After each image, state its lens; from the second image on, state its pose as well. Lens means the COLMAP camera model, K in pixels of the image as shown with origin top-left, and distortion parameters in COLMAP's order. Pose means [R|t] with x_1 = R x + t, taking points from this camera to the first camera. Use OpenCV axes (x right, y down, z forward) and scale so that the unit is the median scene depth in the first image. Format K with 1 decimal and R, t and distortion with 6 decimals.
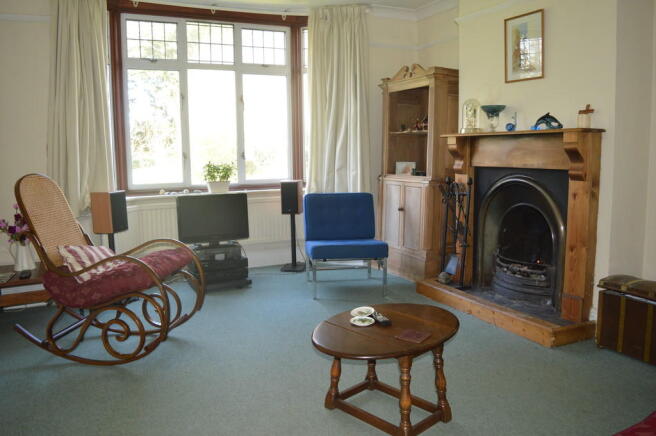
lens RADIAL K [[525.8, 0, 326.4], [0, 525.8, 206.4], [0, 0, 1]] dist [-0.077700, 0.006665]
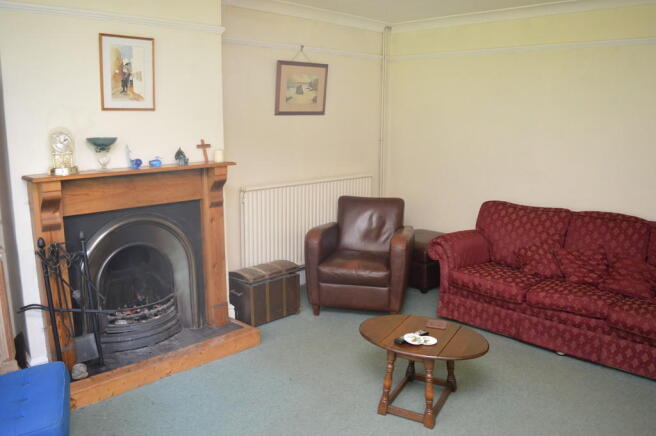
lens RADIAL K [[525.8, 0, 326.4], [0, 525.8, 206.4], [0, 0, 1]] dist [-0.077700, 0.006665]
pose [[-0.287605, -0.164075, 0.943590, -0.604695], [0.099367, 0.974788, 0.199787, -0.232314], [-0.952581, 0.151222, -0.264050, 0.961513]]
